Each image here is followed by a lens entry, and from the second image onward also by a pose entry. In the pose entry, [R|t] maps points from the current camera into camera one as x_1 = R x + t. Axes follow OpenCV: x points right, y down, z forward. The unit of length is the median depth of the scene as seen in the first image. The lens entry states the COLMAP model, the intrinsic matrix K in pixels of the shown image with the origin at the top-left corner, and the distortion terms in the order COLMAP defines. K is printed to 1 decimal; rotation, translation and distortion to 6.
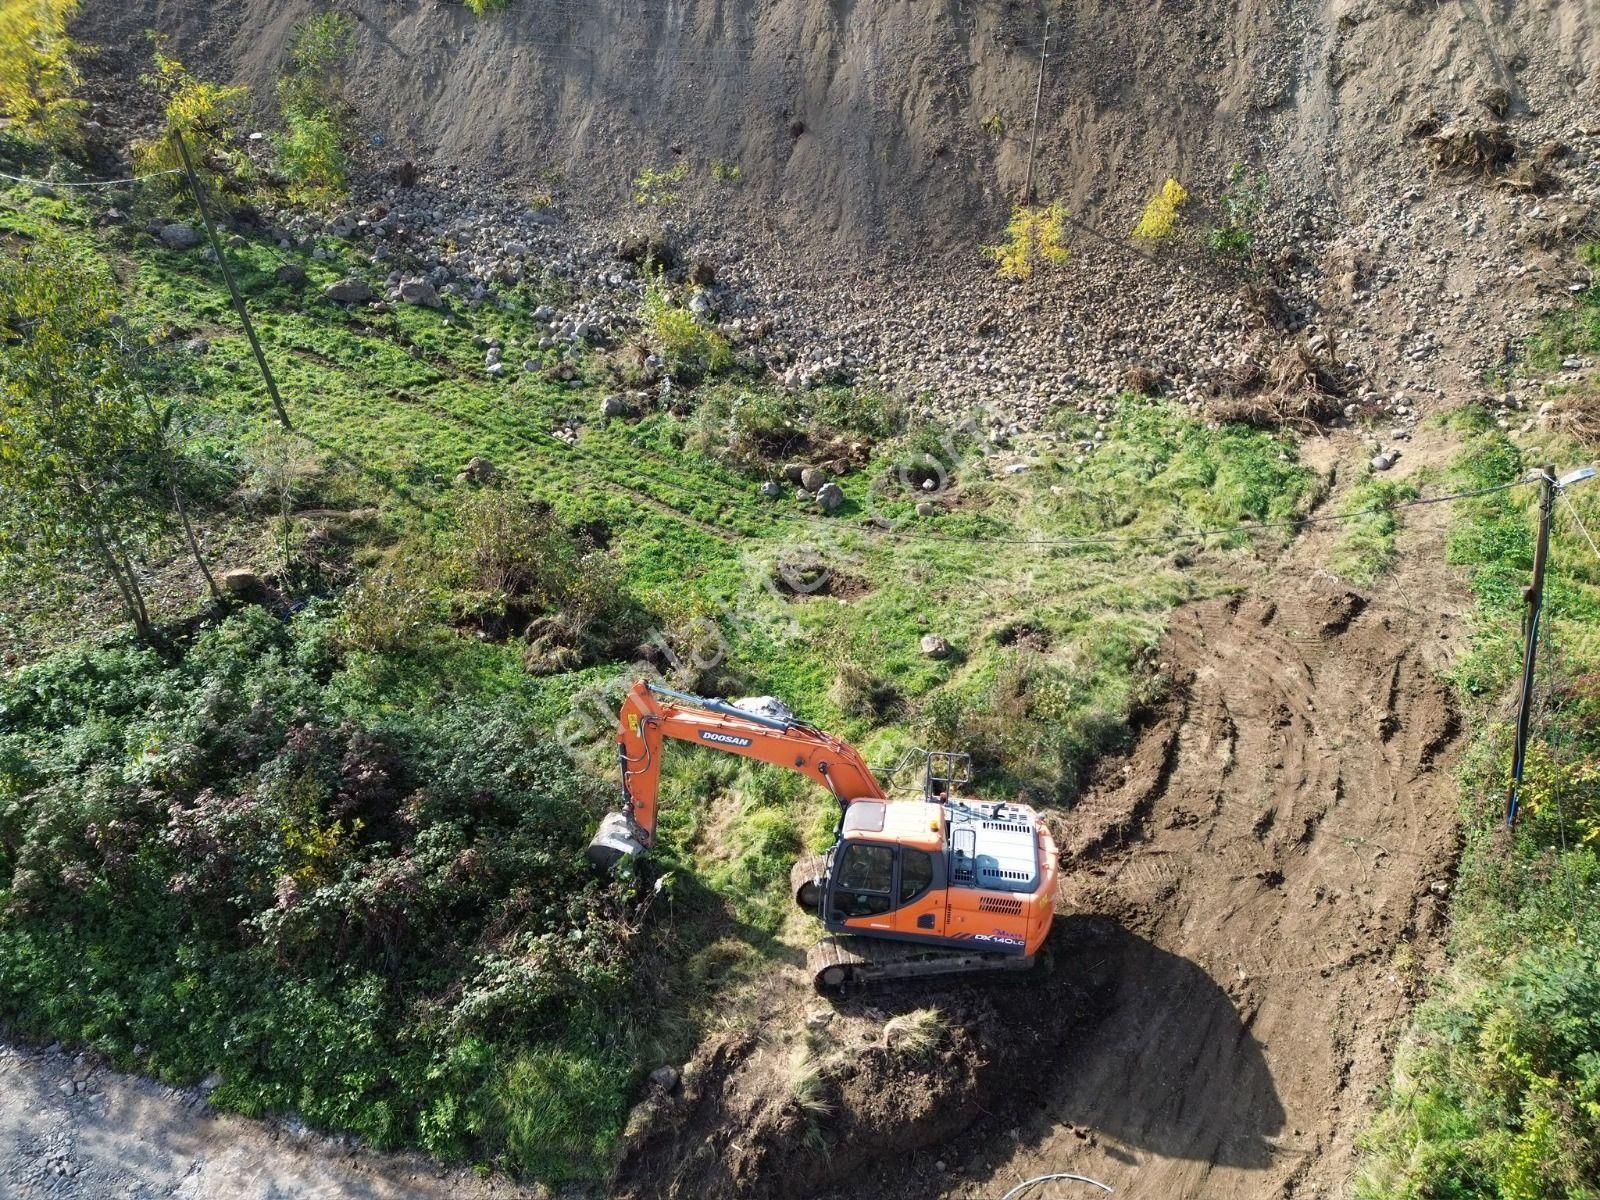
lens RADIAL K [[1122.2, 0, 802.2], [0, 1122.2, 597.2], [0, 0, 1]] dist [0.057241, -0.047822]
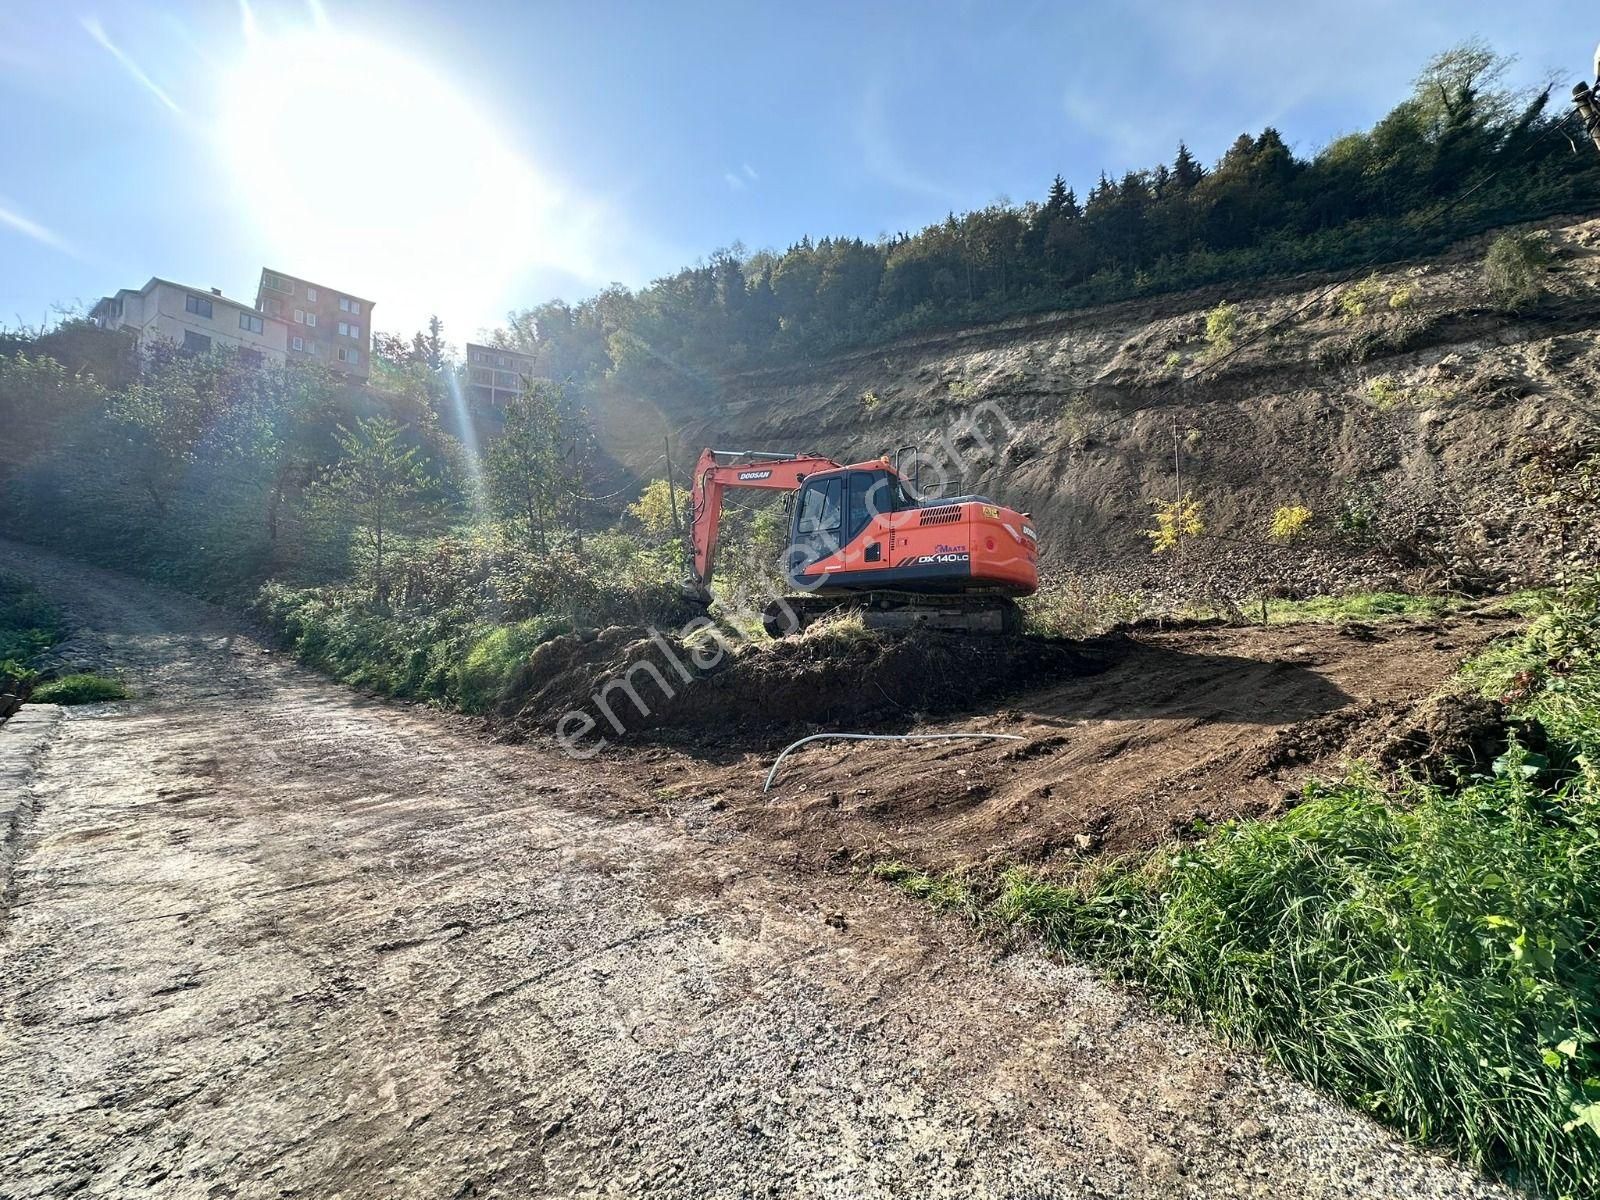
lens RADIAL K [[635.7, 0, 801.5], [0, 635.7, 601.8], [0, 0, 1]] dist [-0.004037, 0.000641]
pose [[0.899125, -0.041621, -0.435710, 0.132837], [-0.190366, 0.859197, -0.474911, 0.270702], [0.394127, 0.509949, 0.764602, 0.258422]]
